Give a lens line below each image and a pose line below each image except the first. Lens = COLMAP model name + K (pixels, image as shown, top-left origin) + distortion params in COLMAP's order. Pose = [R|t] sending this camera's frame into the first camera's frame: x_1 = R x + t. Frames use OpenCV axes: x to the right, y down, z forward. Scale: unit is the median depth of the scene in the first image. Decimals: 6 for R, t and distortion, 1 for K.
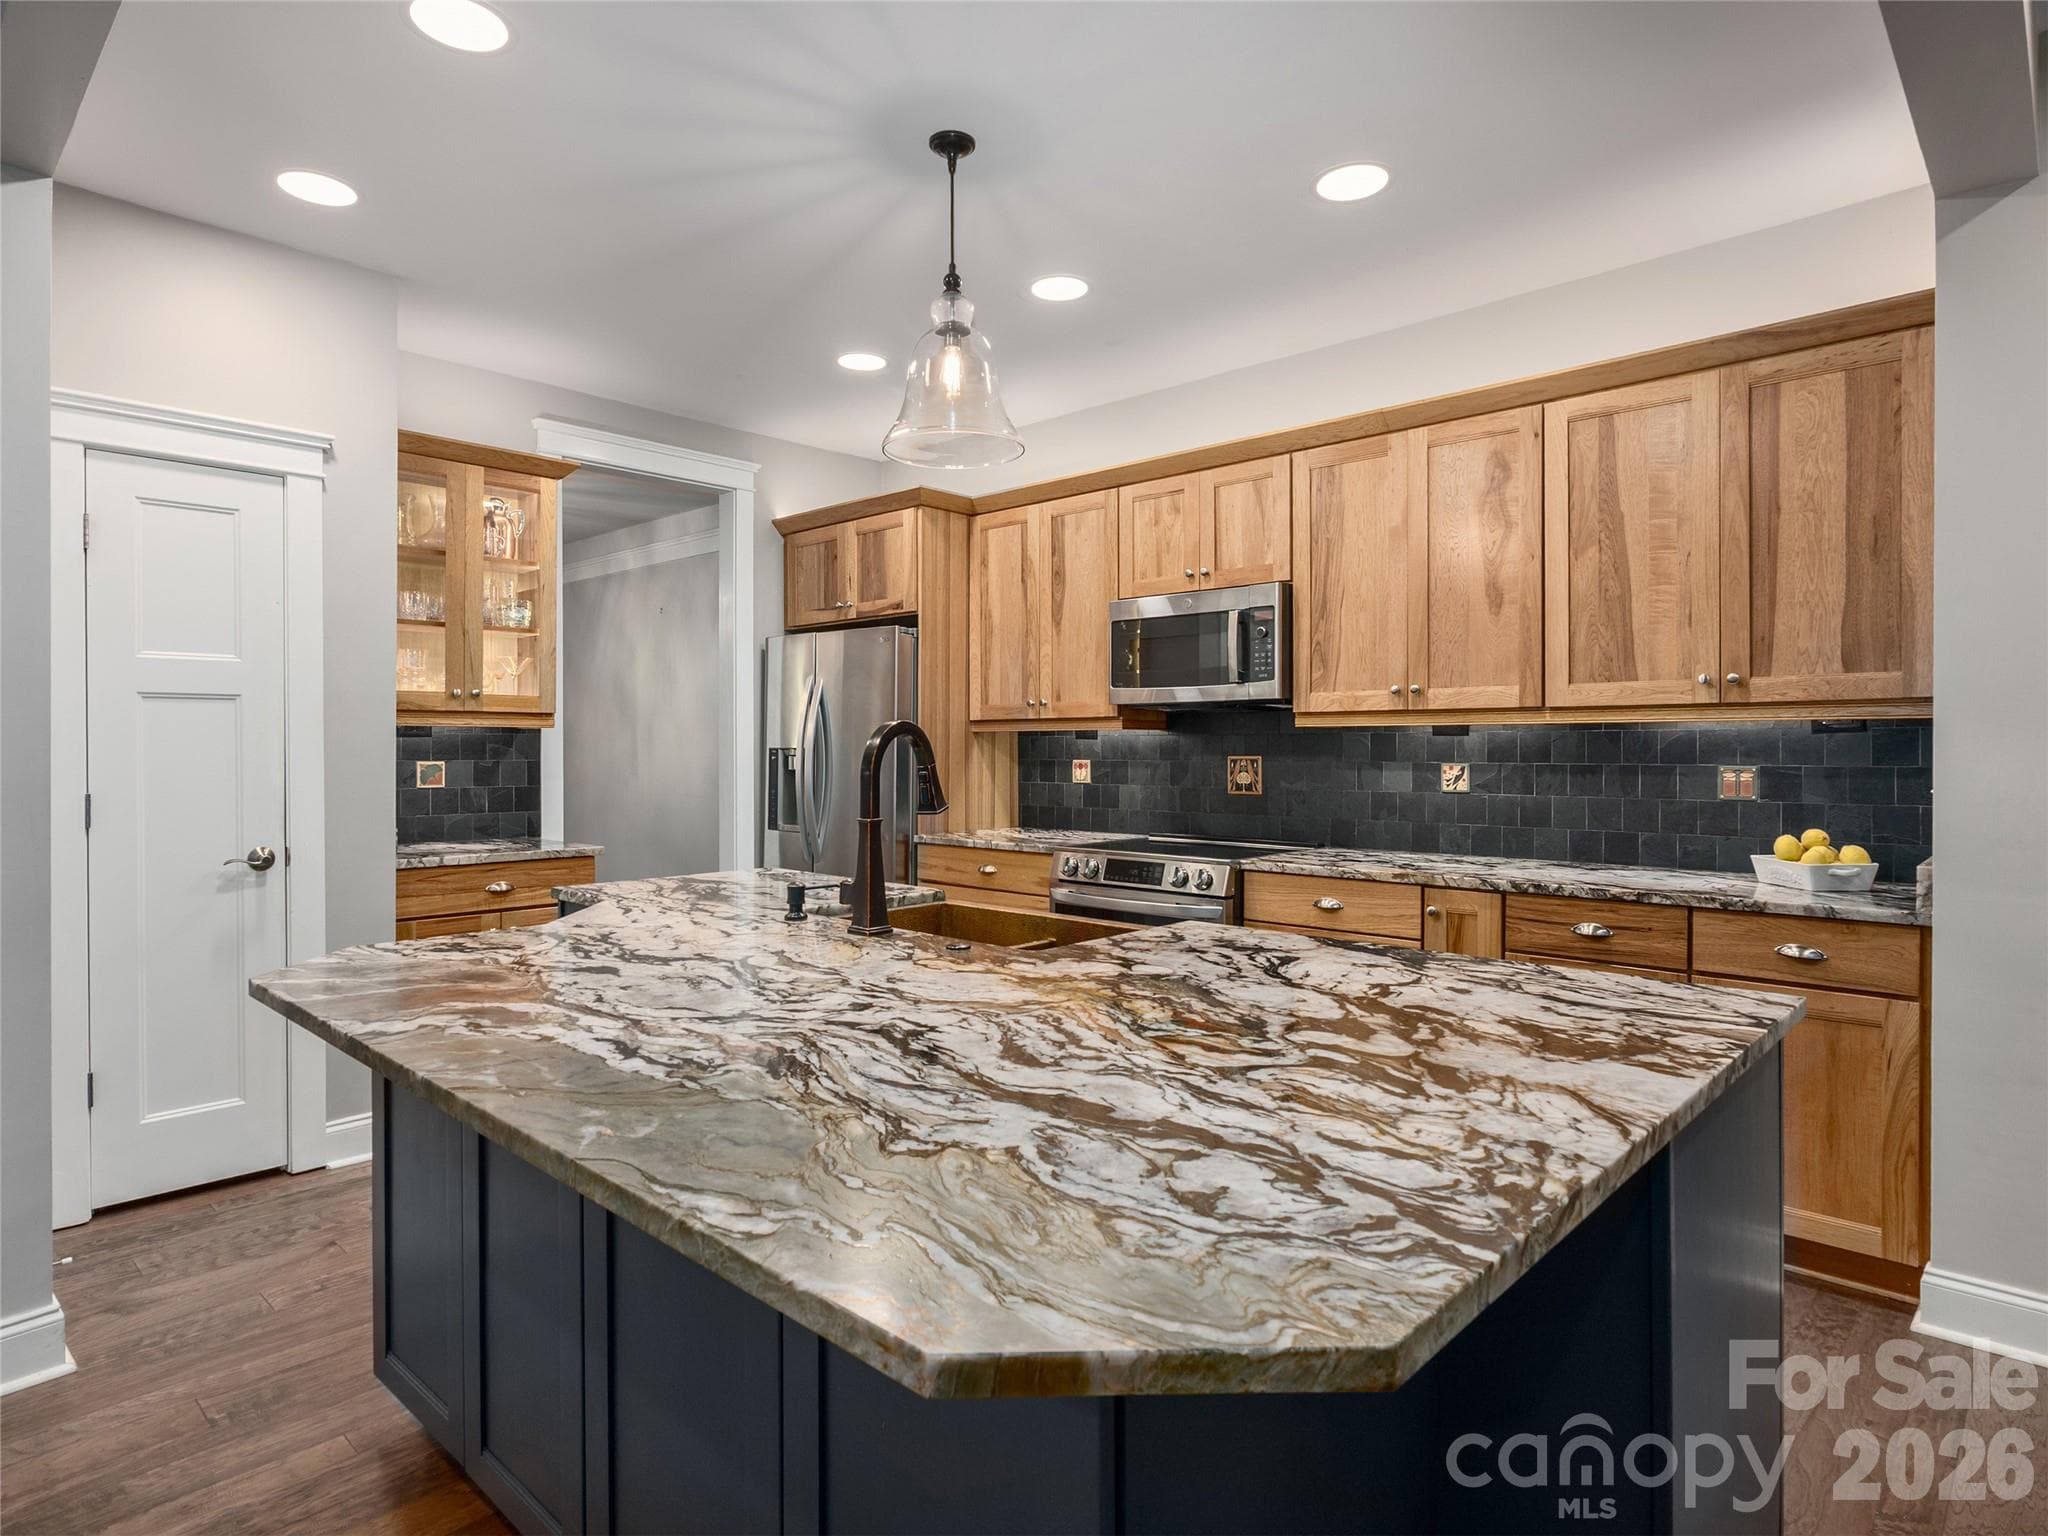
lens RADIAL K [[1144.1, 0, 1025.3], [0, 1144.1, 741.5], [0, 0, 1]] dist [-0.003416, 0.002140]
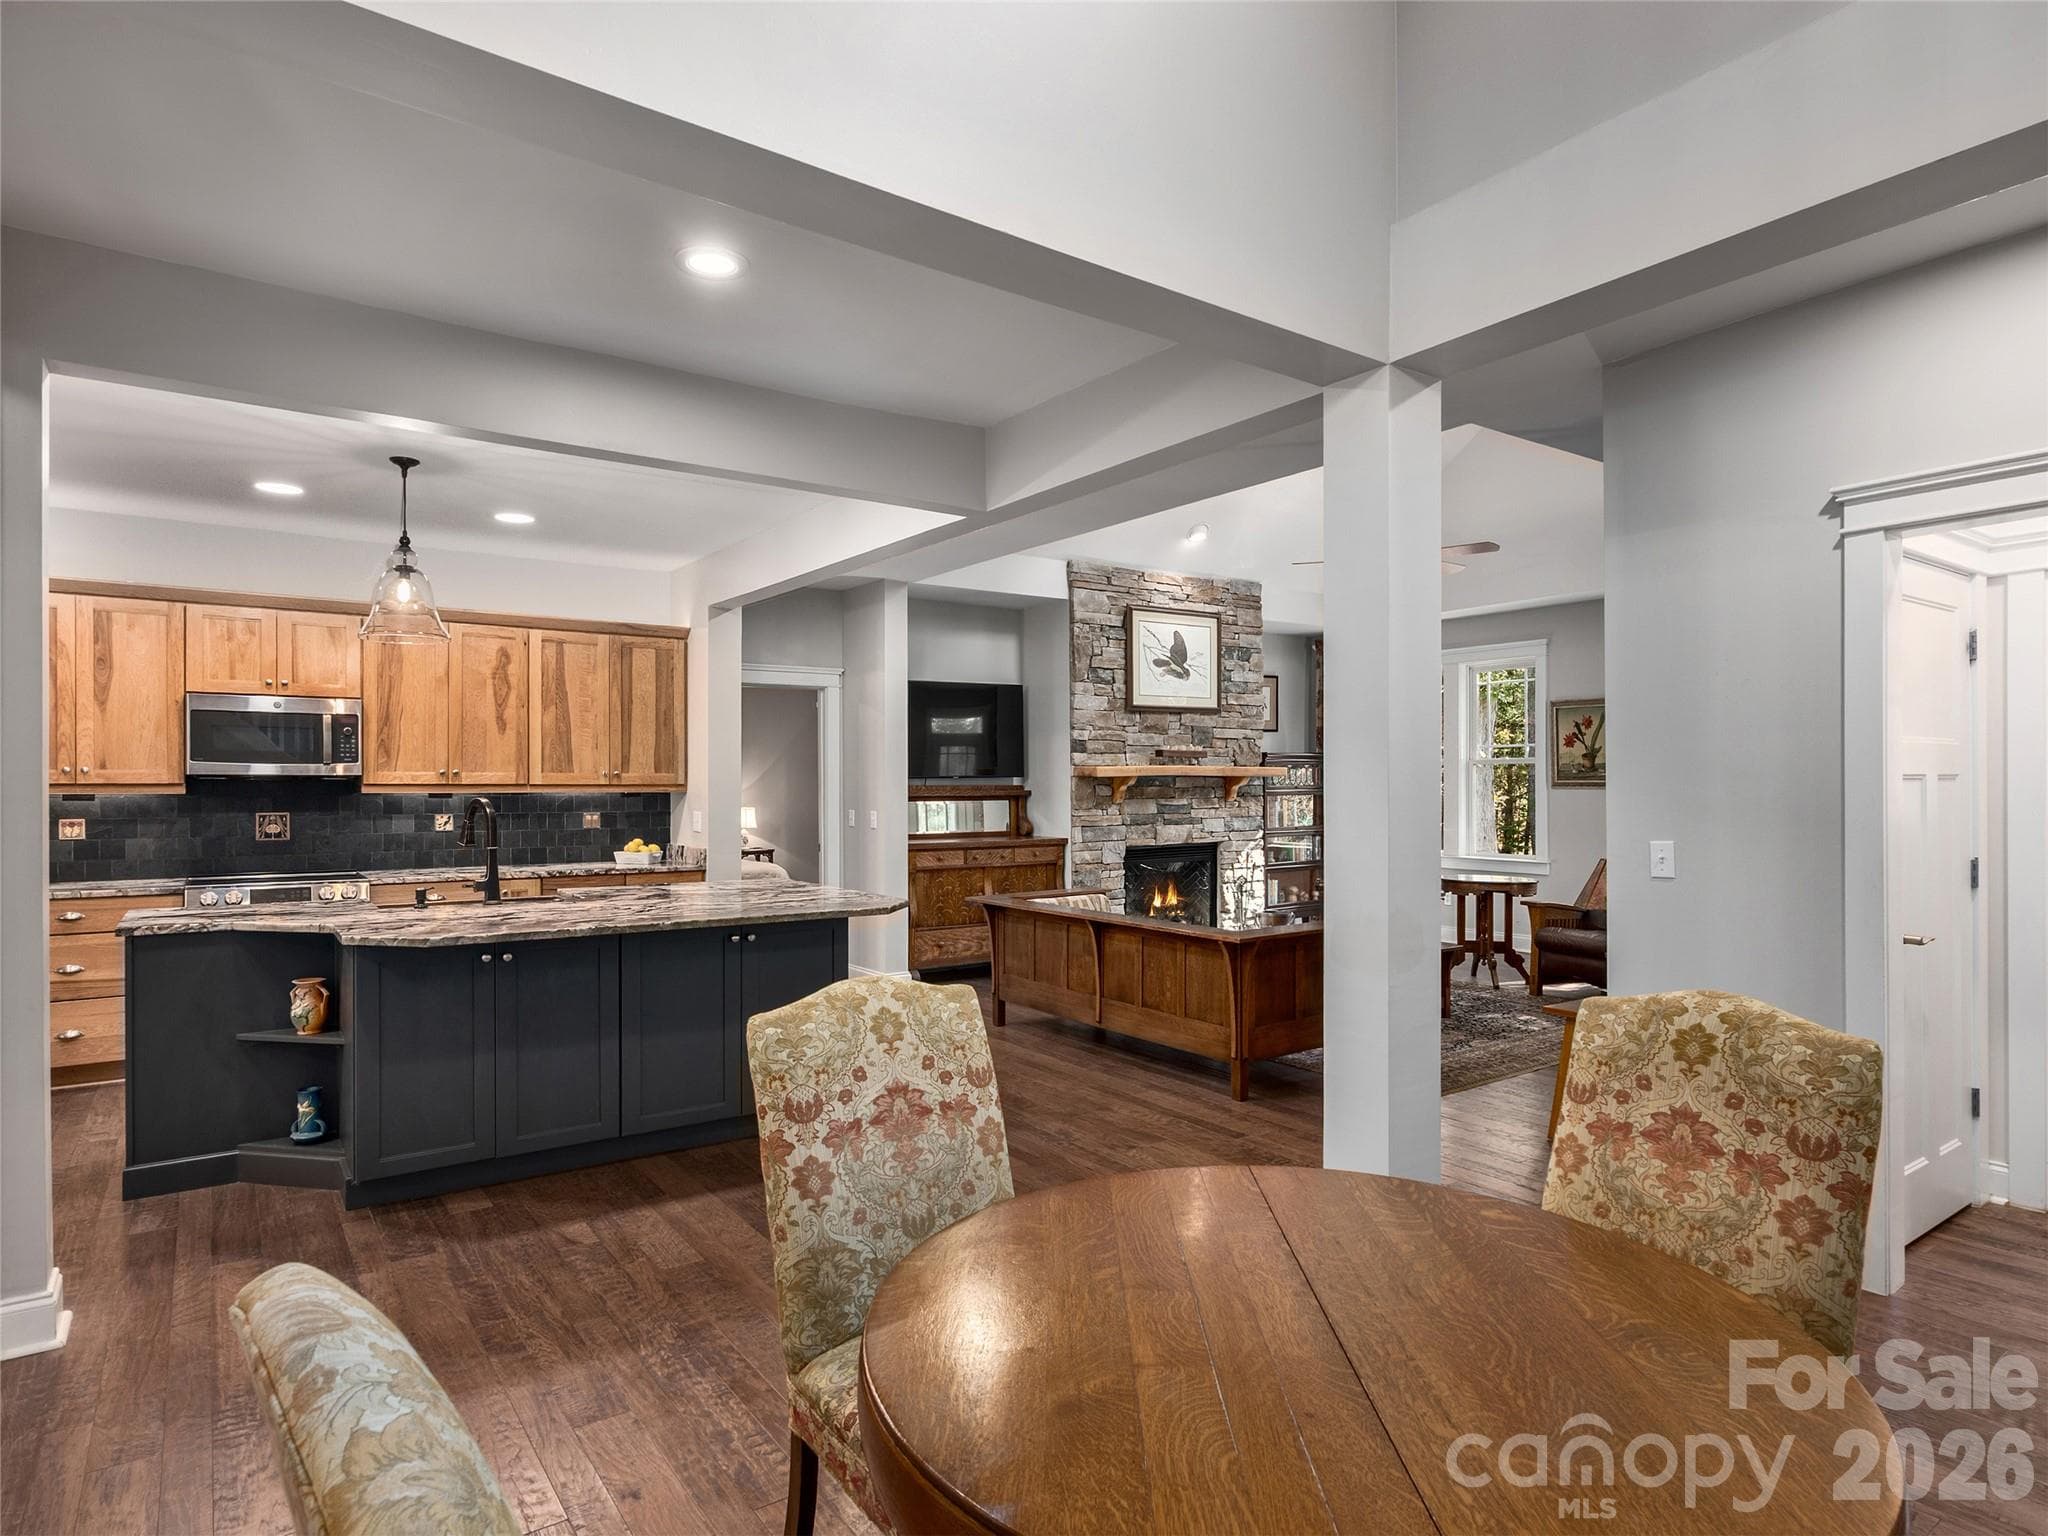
lens RADIAL K [[1122.3, 0, 1021.7], [0, 1122.3, 758.6], [0, 0, 1]] dist [-0.000376, 0.000943]
pose [[0.197598, 0.024318, 0.979981, -1.112853], [-0.005569, 0.999704, -0.023685, -0.029482], [-0.980267, -0.000777, 0.197675, -0.179248]]
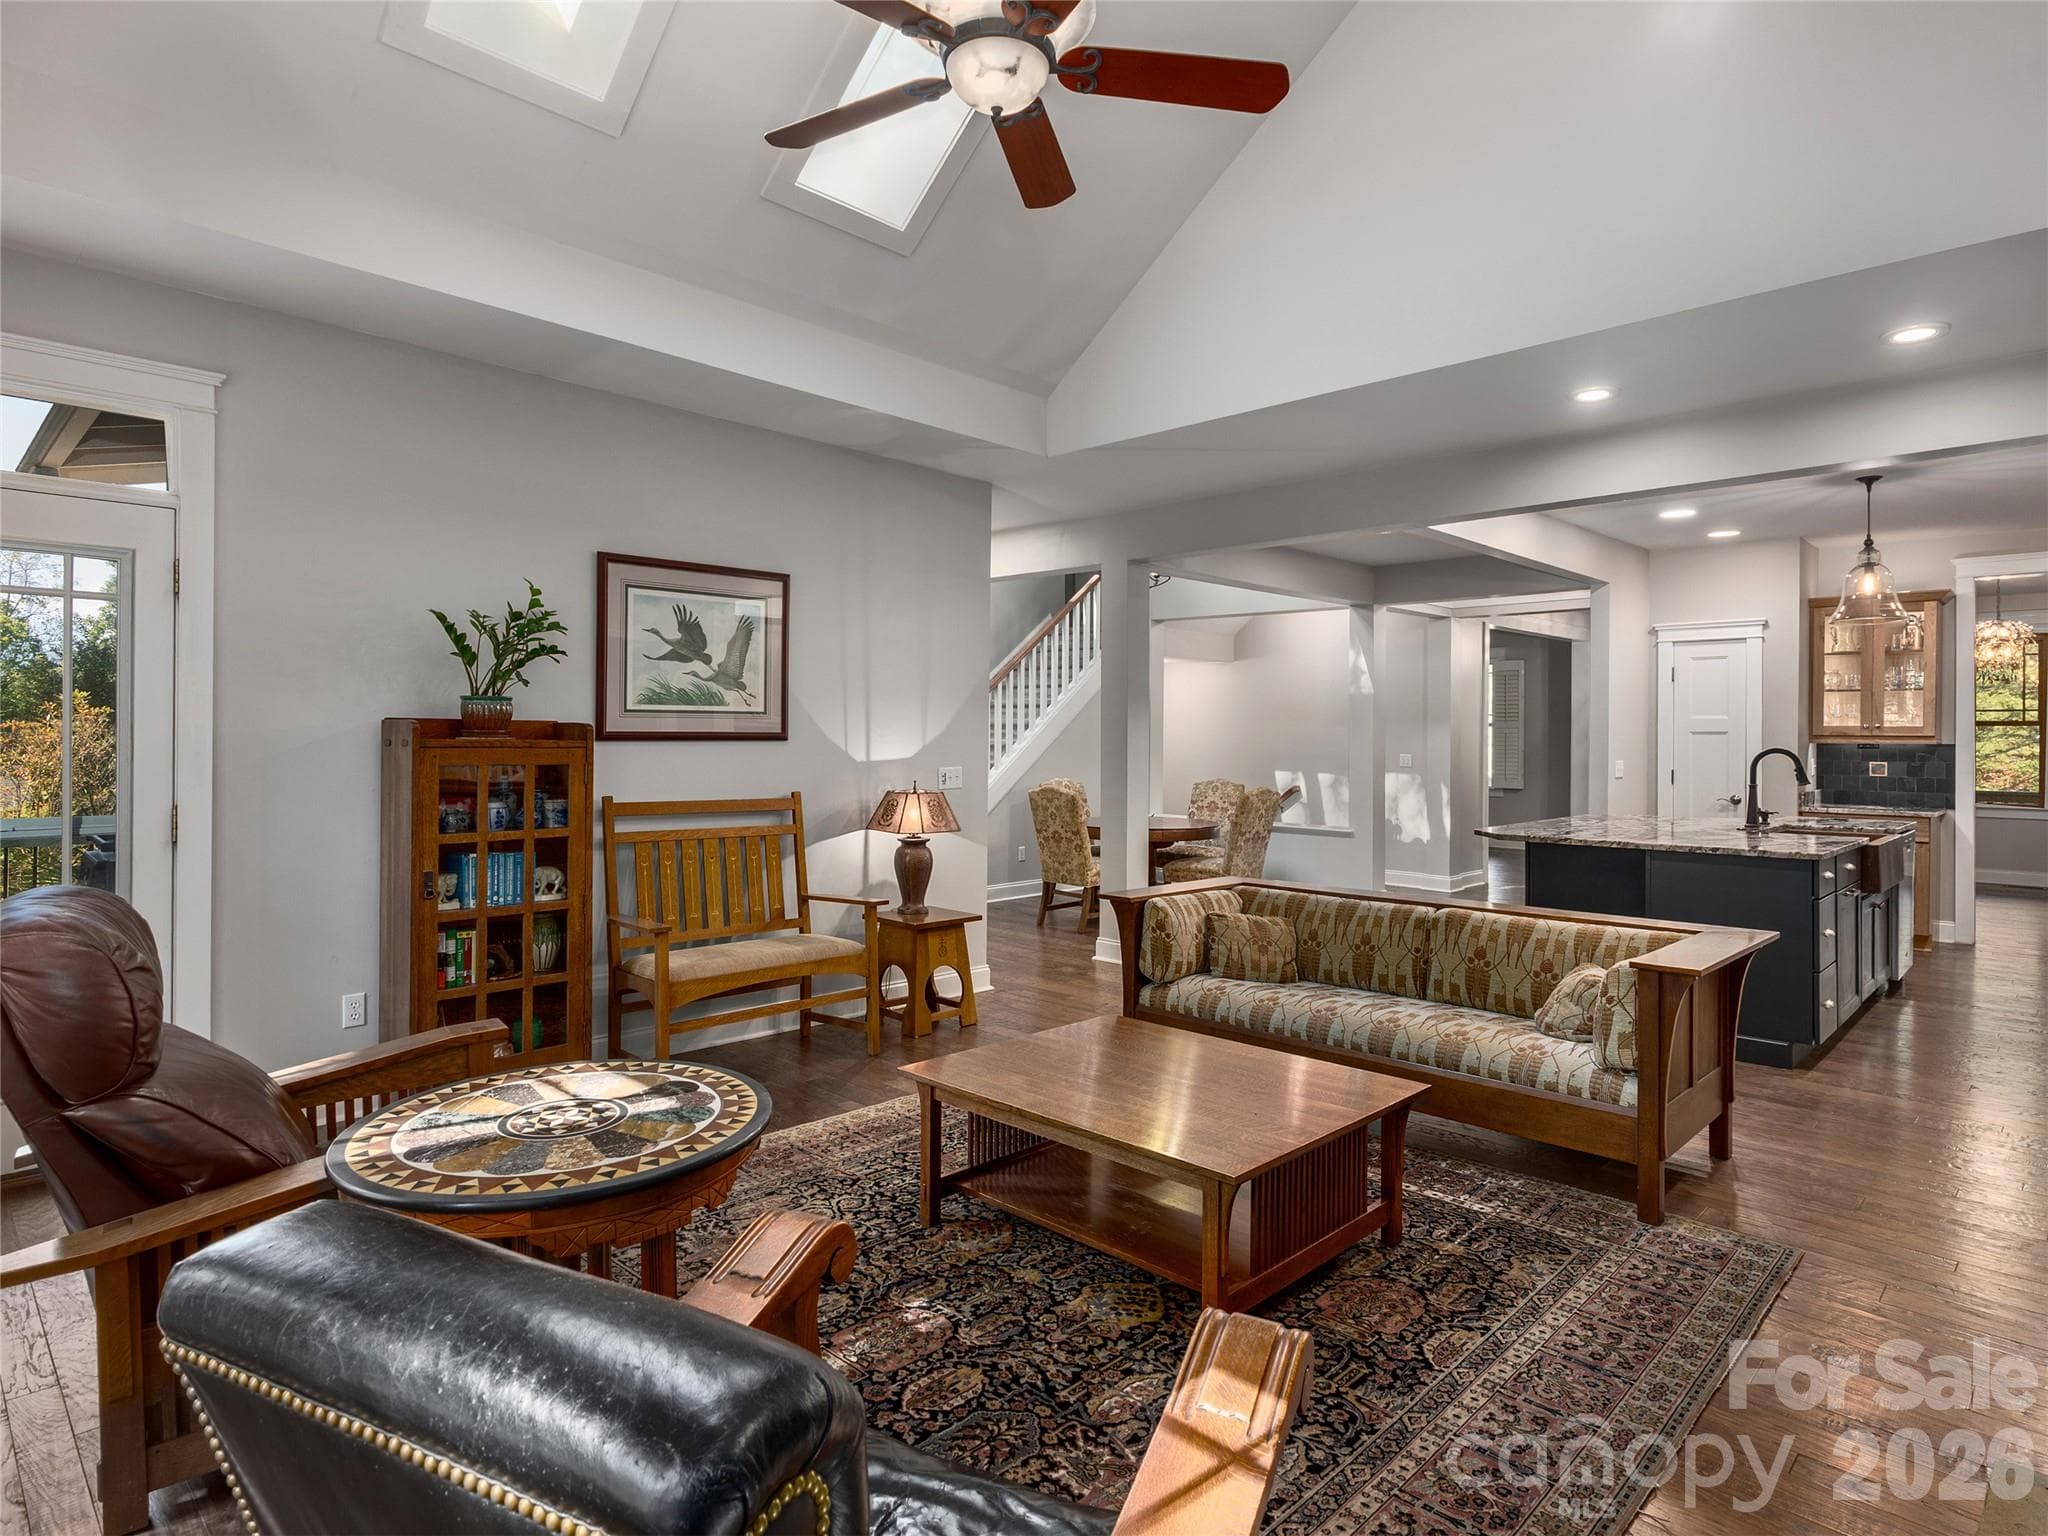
lens RADIAL K [[1144.1, 0, 1025.3], [0, 1144.1, 741.5], [0, 0, 1]] dist [-0.003416, 0.002140]
pose [[-0.019289, 0.003802, -0.999807, 1.534174], [0.001623, 0.999992, 0.003772, -0.028536], [0.999813, -0.001550, -0.019295, -0.390297]]
